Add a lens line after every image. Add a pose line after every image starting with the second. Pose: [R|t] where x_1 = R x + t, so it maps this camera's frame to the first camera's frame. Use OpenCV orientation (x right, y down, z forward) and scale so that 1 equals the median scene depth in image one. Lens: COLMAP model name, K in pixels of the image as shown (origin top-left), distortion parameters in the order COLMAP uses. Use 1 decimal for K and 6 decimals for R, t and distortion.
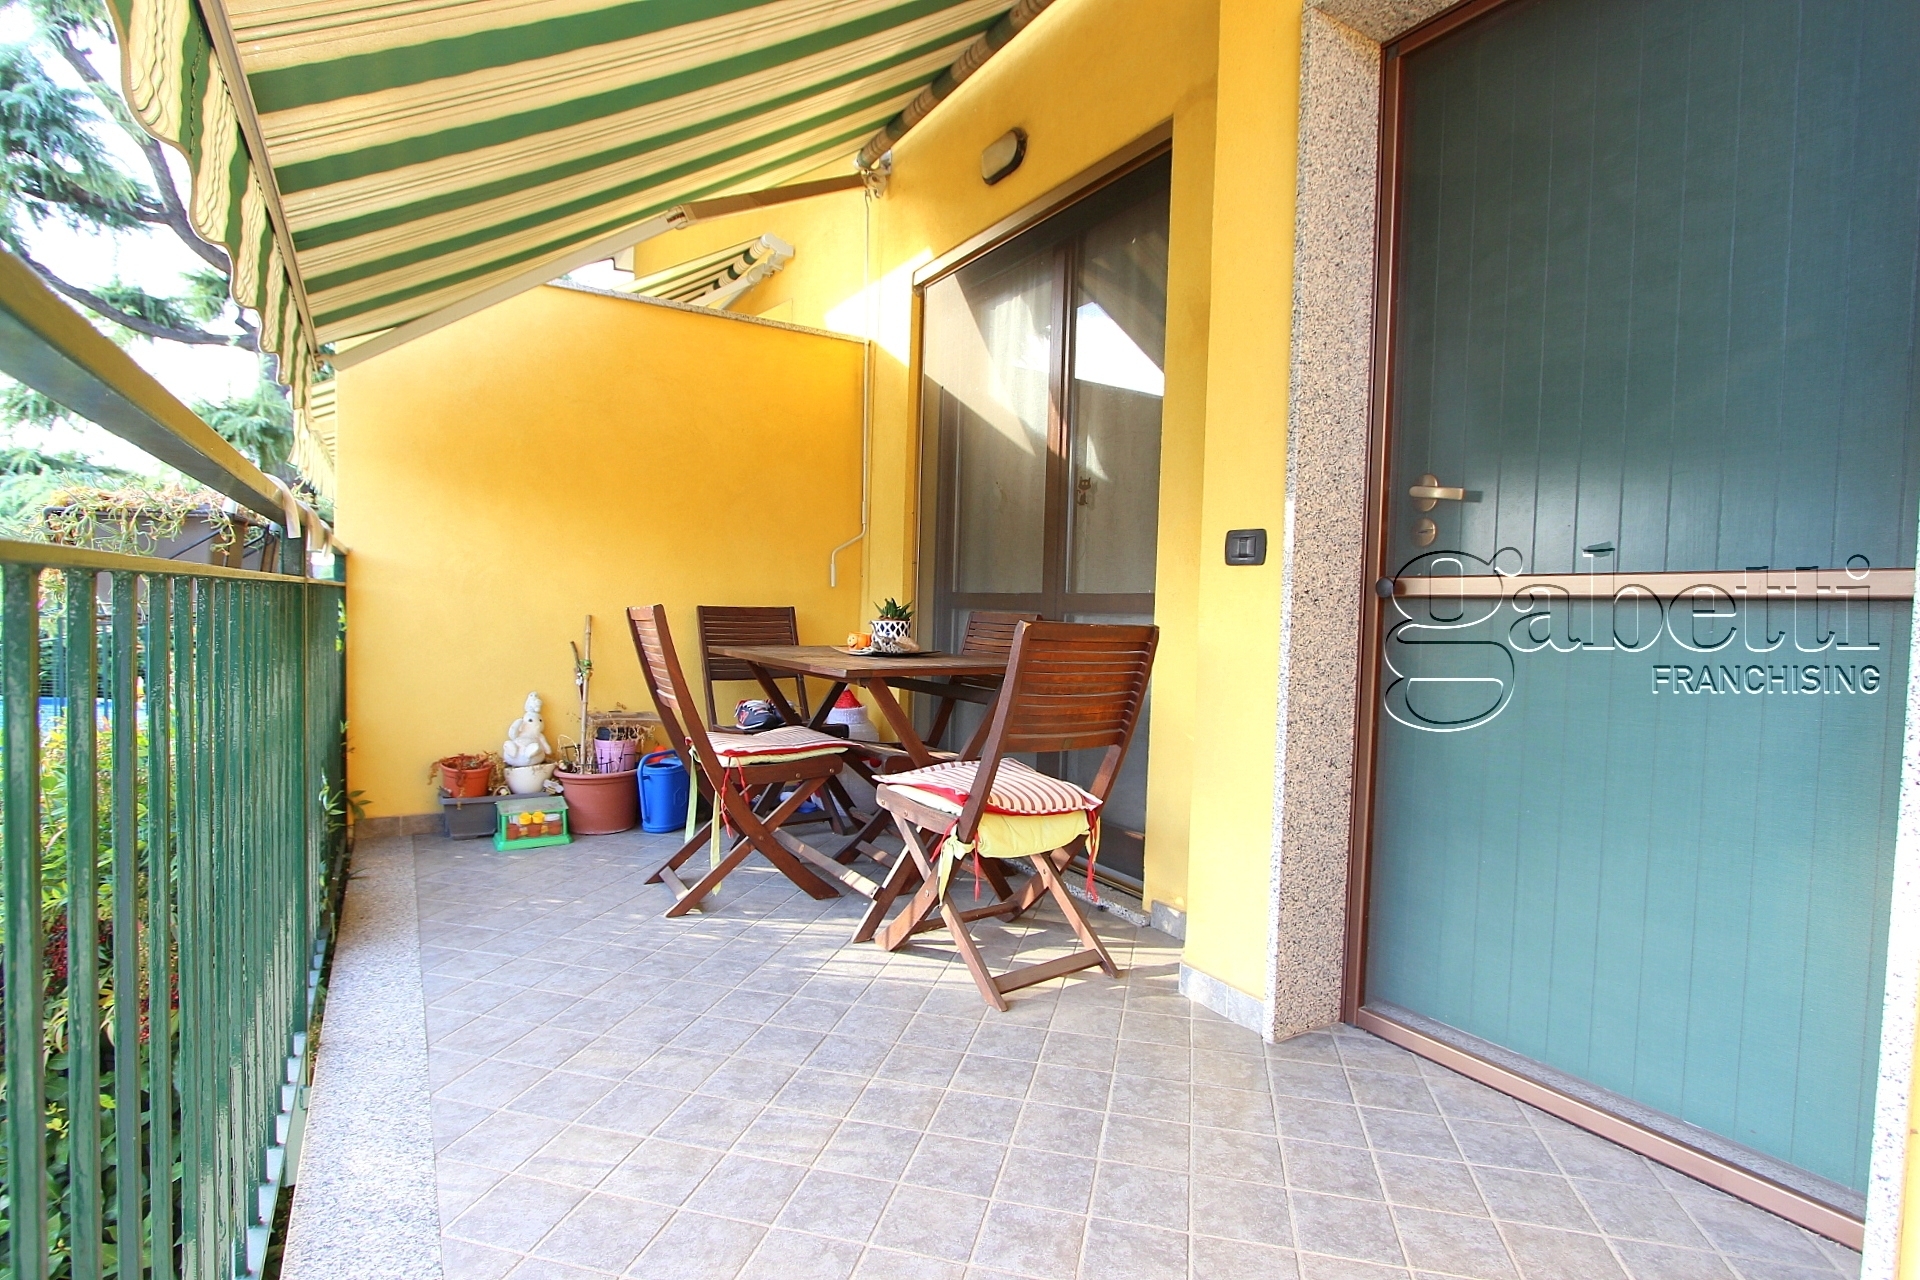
lens RADIAL K [[919.4, 0, 982.0], [0, 919.4, 640.2], [0, 0, 1]] dist [-0.002501, -0.000620]
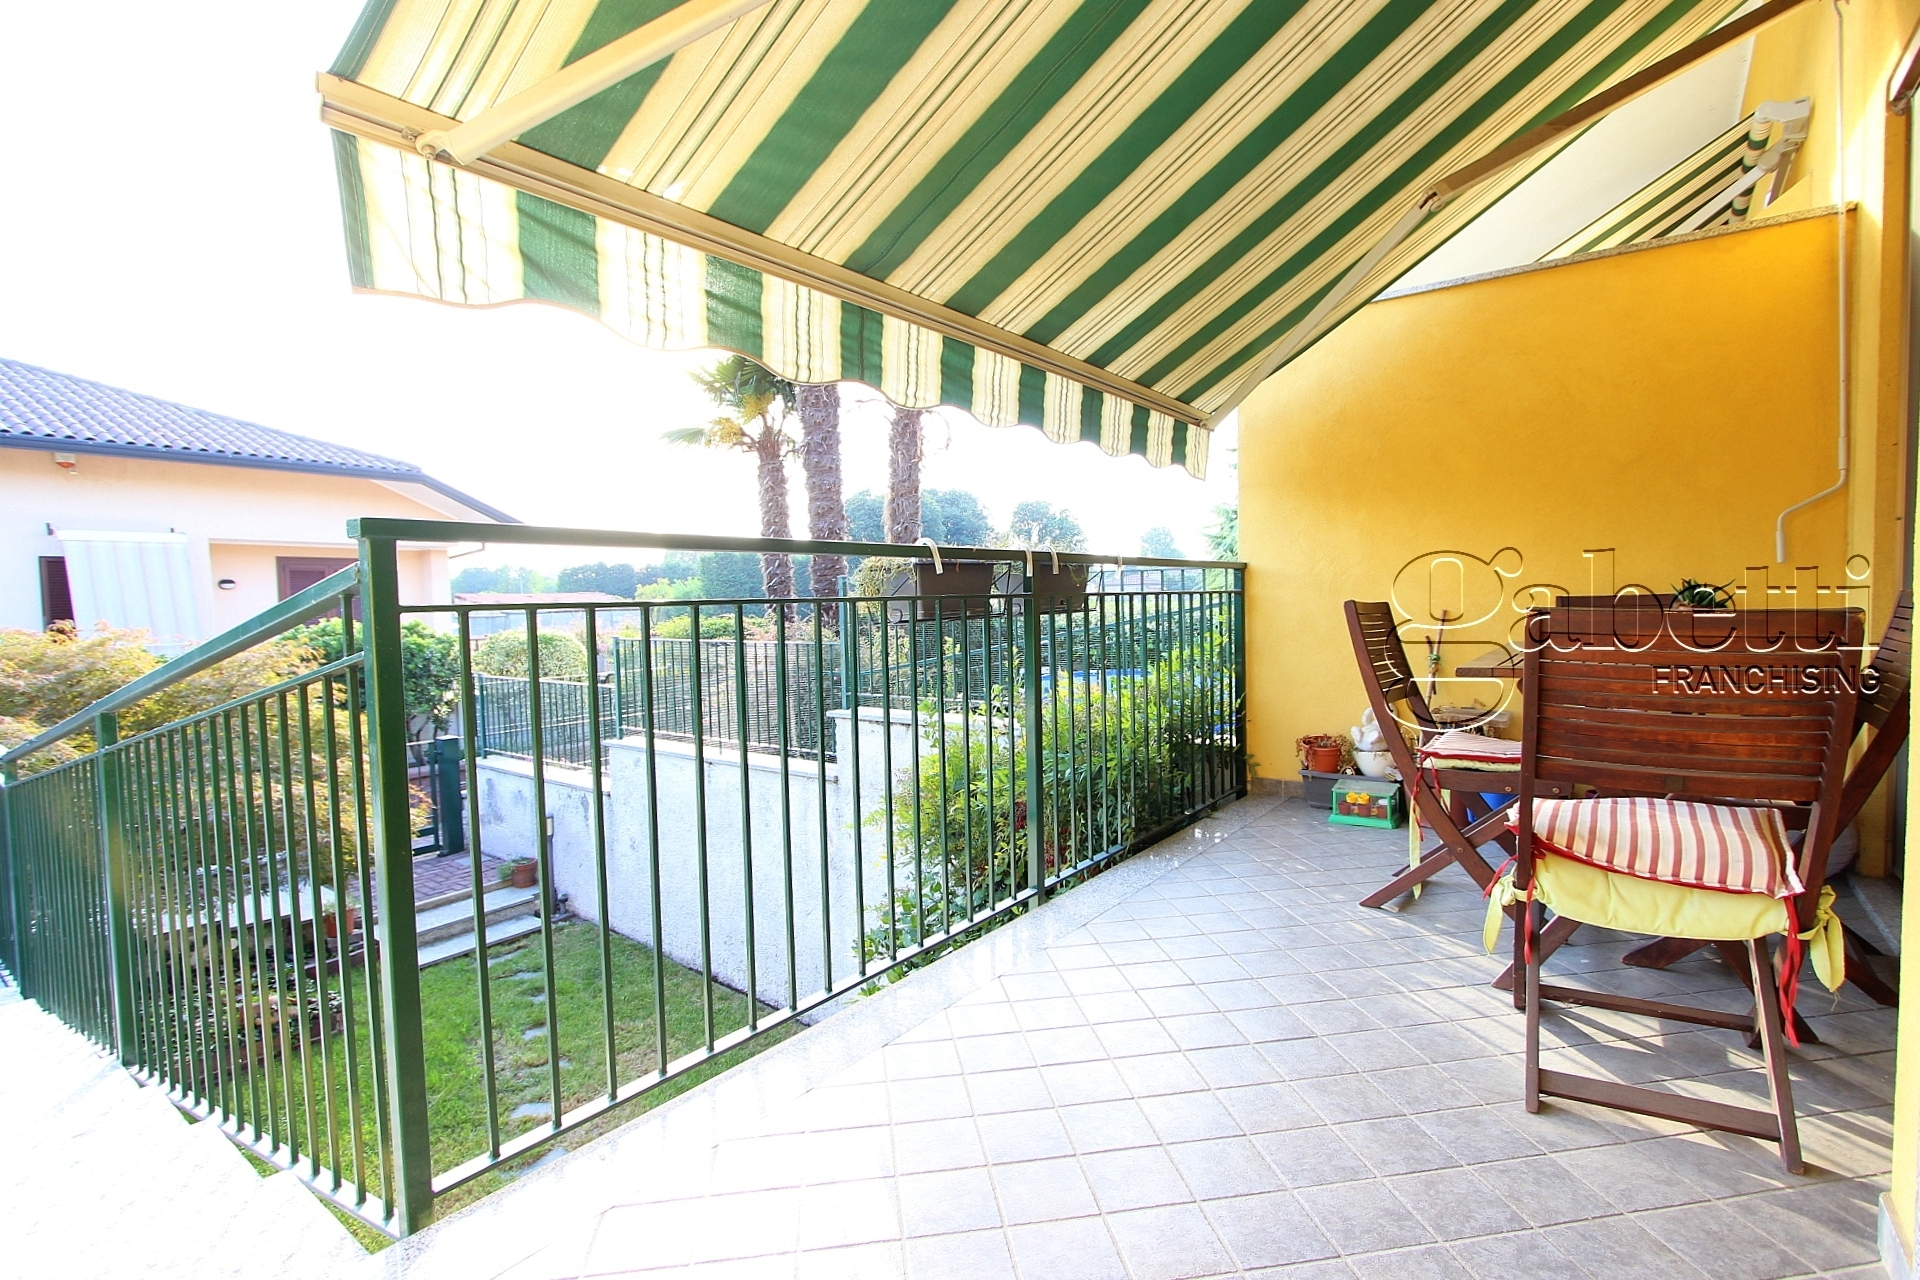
lens RADIAL K [[919.4, 0, 982.0], [0, 919.4, 640.2], [0, 0, 1]] dist [-0.002501, -0.000620]
pose [[0.385286, 0.004921, -0.922784, 0.348117], [-0.002153, 0.999988, 0.004434, 0.002349], [0.922795, 0.000278, 0.385292, 0.171206]]
